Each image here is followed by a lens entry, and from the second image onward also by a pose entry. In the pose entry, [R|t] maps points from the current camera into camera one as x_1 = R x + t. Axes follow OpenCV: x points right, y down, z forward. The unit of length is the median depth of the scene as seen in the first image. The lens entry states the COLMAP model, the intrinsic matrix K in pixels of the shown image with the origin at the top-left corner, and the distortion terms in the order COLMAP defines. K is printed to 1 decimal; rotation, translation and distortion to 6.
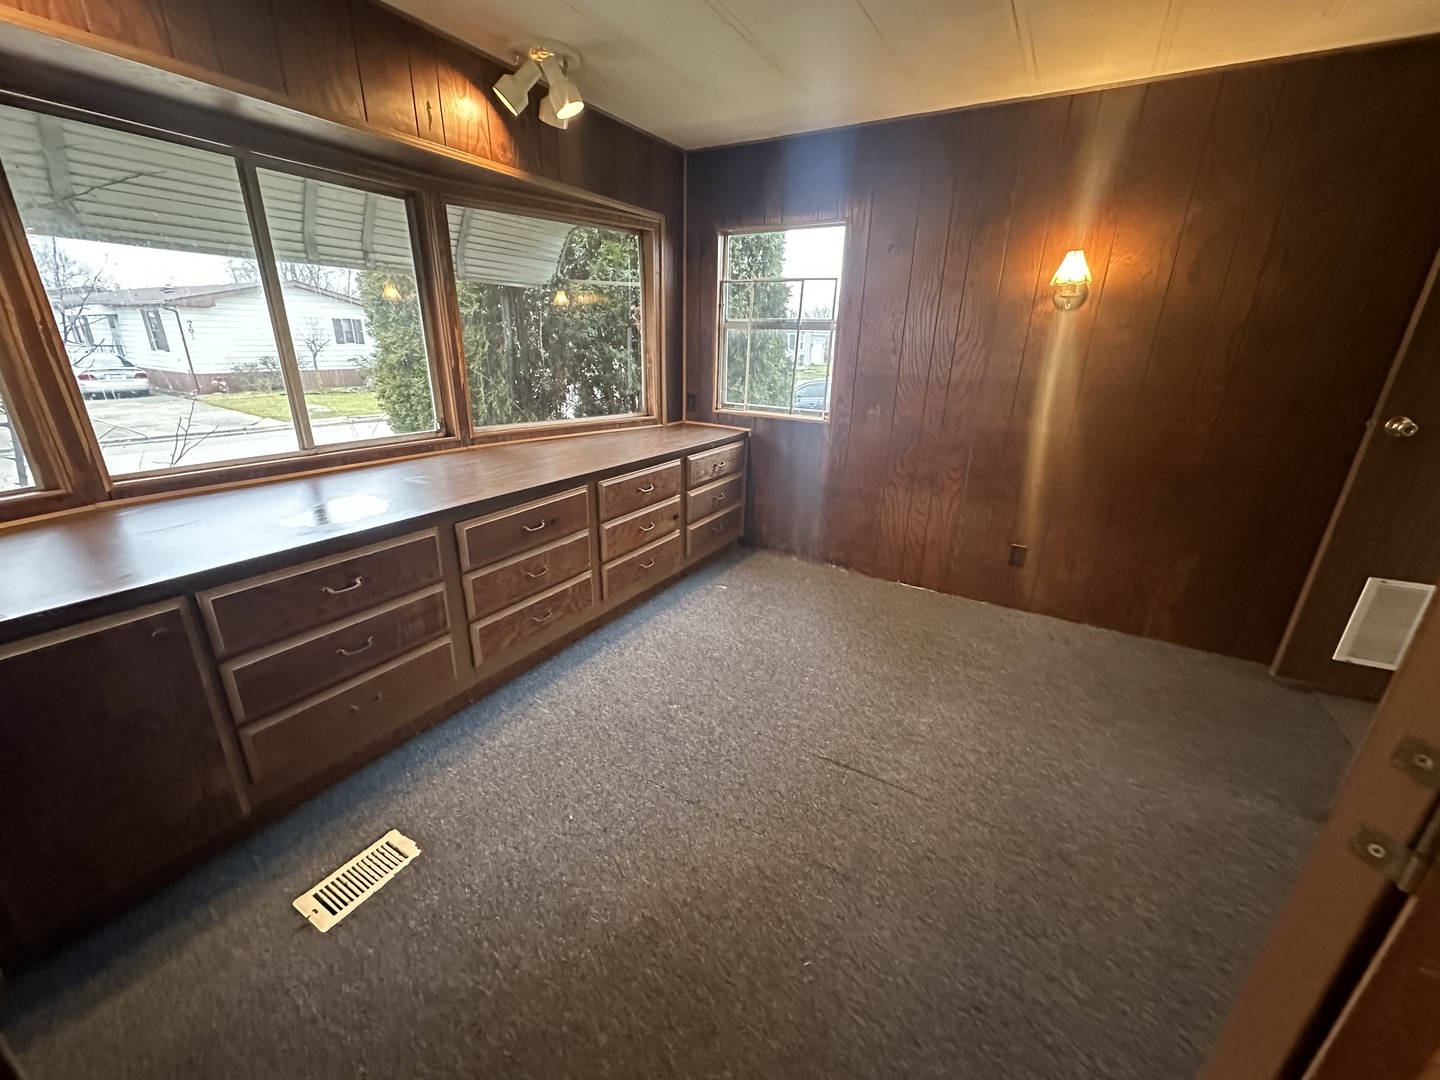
lens RADIAL K [[577.9, 0, 720.0], [0, 577.9, 540.0], [0, 0, 1]] dist [-0.000234, 0.000056]
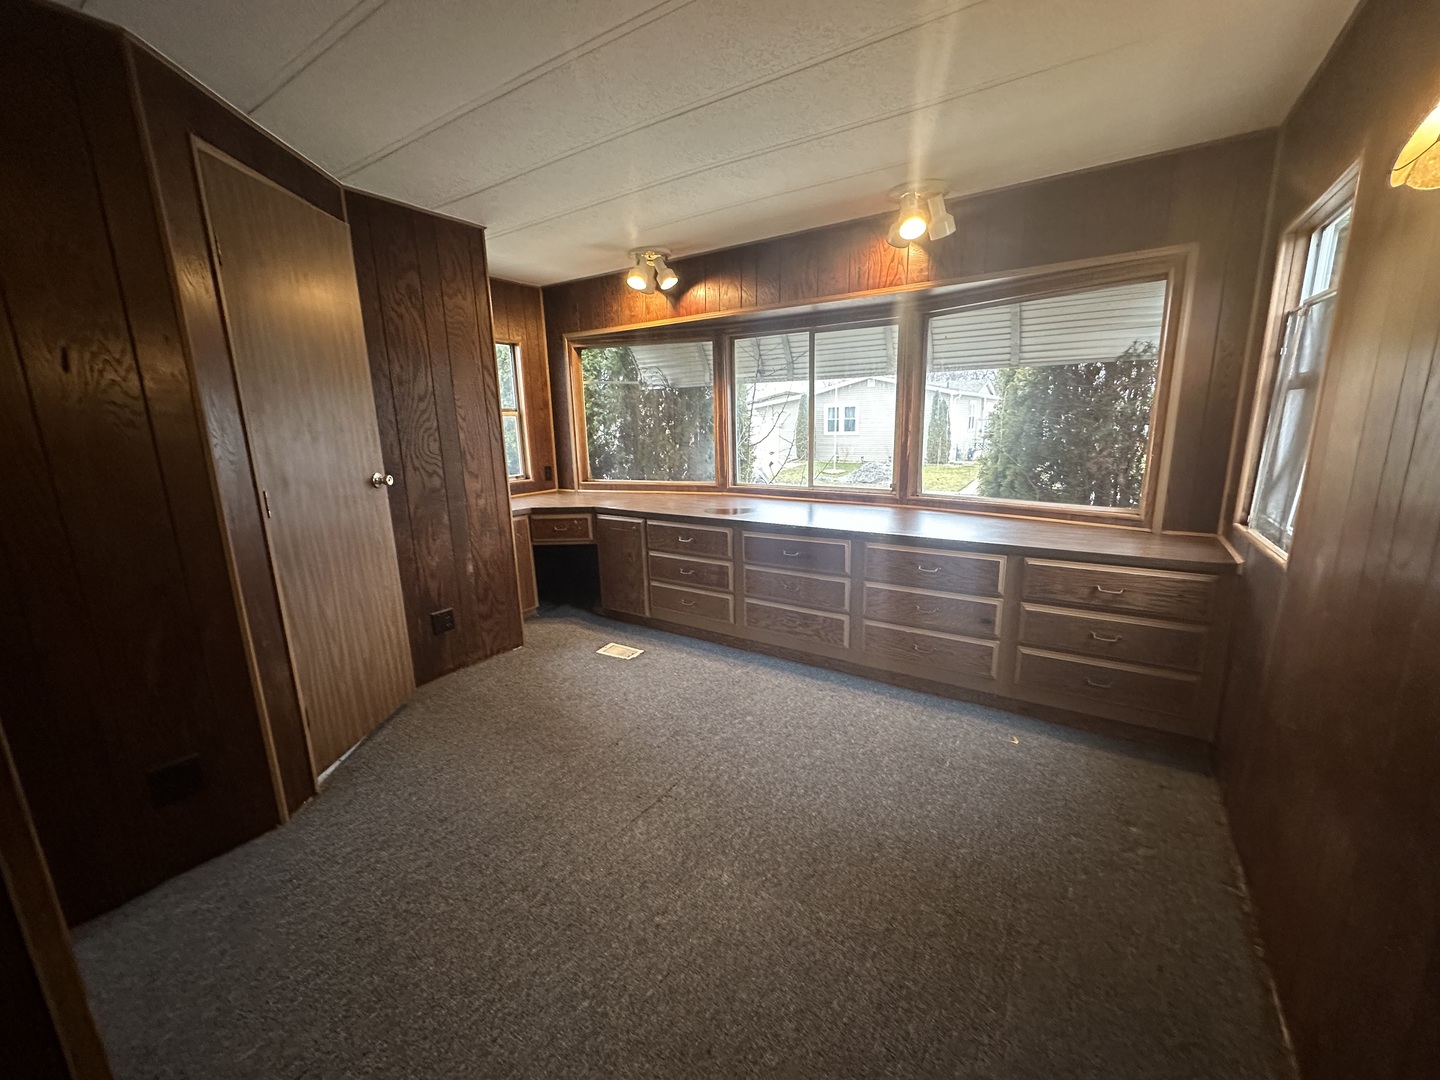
lens RADIAL K [[570.7, 0, 720.0], [0, 570.7, 540.0], [0, 0, 1]] dist [0.000355, 0.000016]
pose [[-0.049382, 0.185121, -0.981474, 1.123040], [-0.311290, 0.930874, 0.191240, -0.288083], [0.949031, 0.314966, 0.011658, 0.905242]]
